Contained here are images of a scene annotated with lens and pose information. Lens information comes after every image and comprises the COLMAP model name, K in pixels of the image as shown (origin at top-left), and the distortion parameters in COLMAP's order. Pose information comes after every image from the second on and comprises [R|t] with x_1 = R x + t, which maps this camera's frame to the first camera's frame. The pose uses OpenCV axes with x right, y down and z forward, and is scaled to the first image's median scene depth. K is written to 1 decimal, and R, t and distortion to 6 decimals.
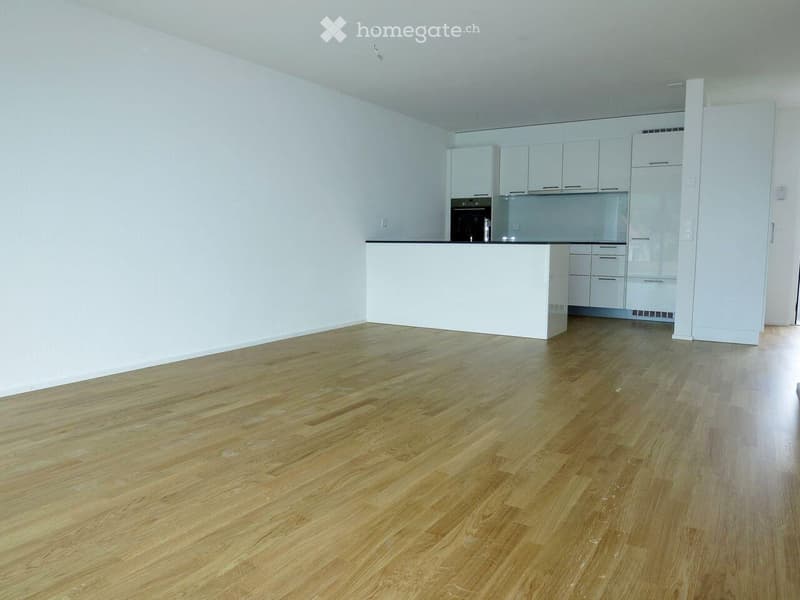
lens RADIAL K [[579.1, 0, 400.0], [0, 579.1, 300.0], [0, 0, 1]] dist [-0.044549, 0.005277]
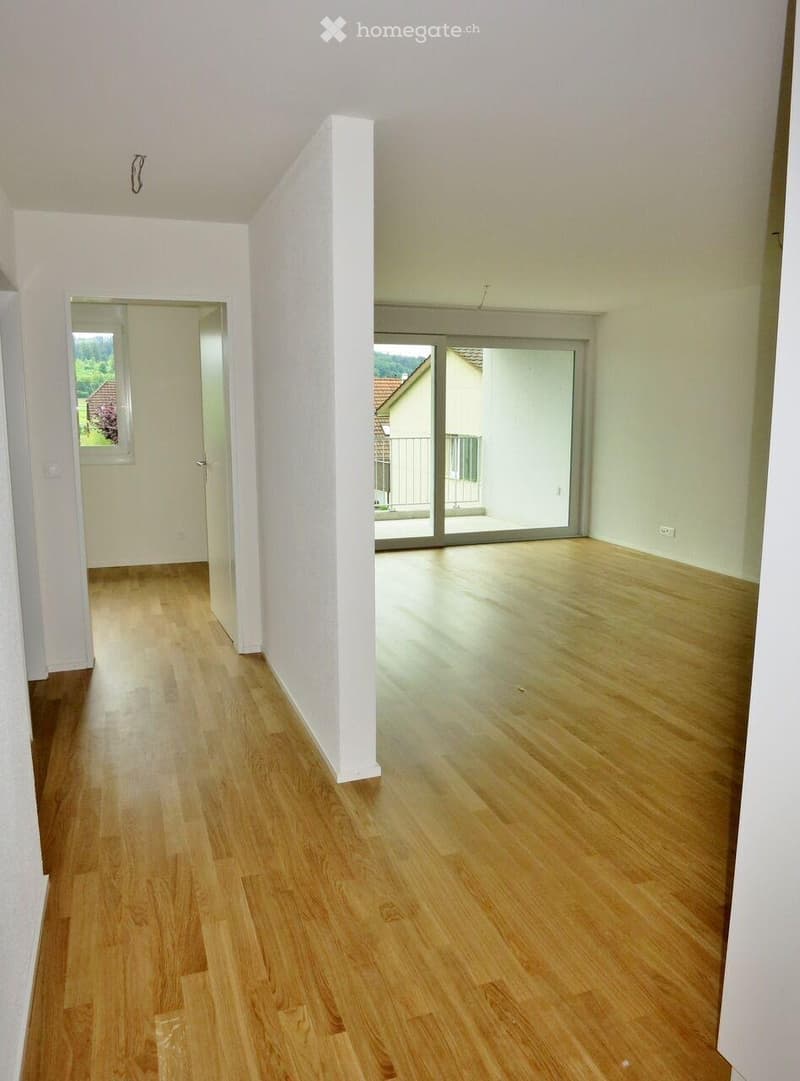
lens RADIAL K [[793.6, 0, 400.0], [0, 793.6, 540.5], [0, 0, 1]] dist [-0.006972, -0.001566]
pose [[-0.621528, 0.127653, -0.772921, 0.716197], [-0.082104, 0.970586, 0.226321, -0.157451], [0.779077, 0.204124, -0.592766, 0.798744]]
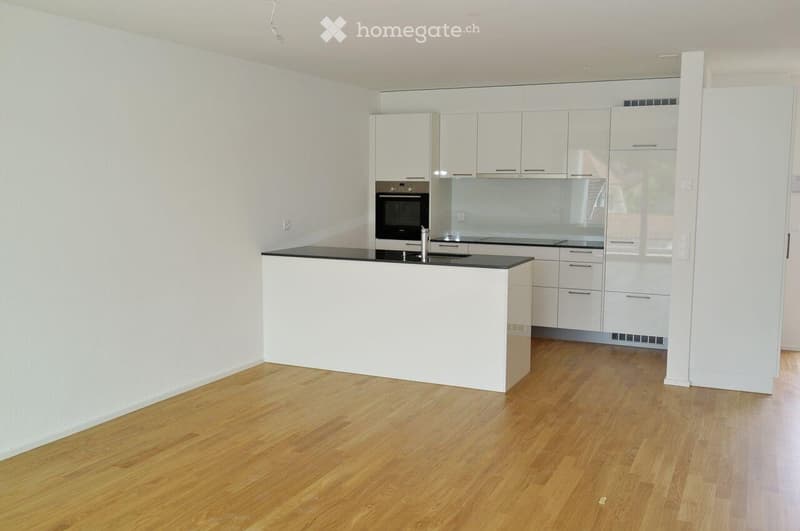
lens RADIAL K [[764.4, 0, 400.0], [0, 764.4, 265.5], [0, 0, 1]] dist [0.013744, -0.001477]
pose [[0.992408, -0.012641, 0.122342, -0.003551], [0.011912, 0.999907, 0.006694, -0.087935], [-0.122415, -0.005186, 0.992465, 0.014801]]
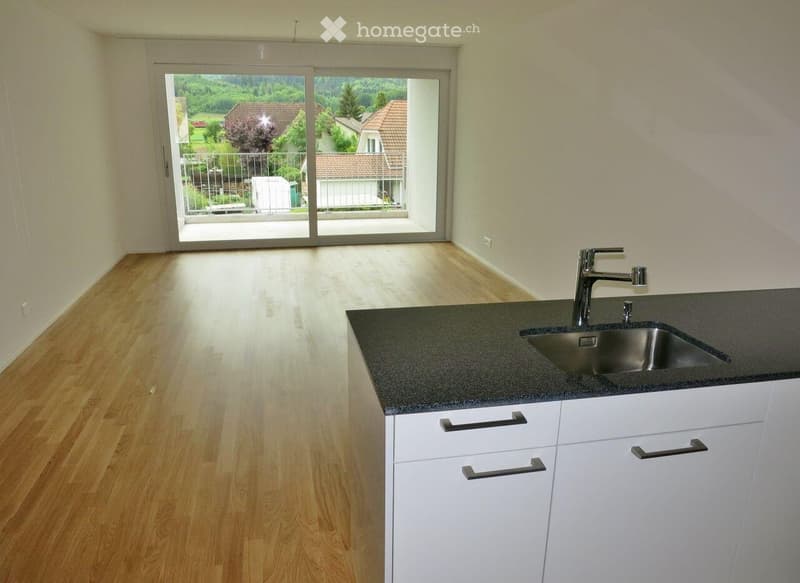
lens RADIAL K [[599.2, 0, 400.0], [0, 599.2, 291.5], [0, 0, 1]] dist [-0.065790, 0.010233]
pose [[-0.719001, 0.176365, -0.672260, 0.375889], [-0.088253, 0.936269, 0.340016, -0.187696], [0.689383, 0.303801, -0.657614, 0.987100]]
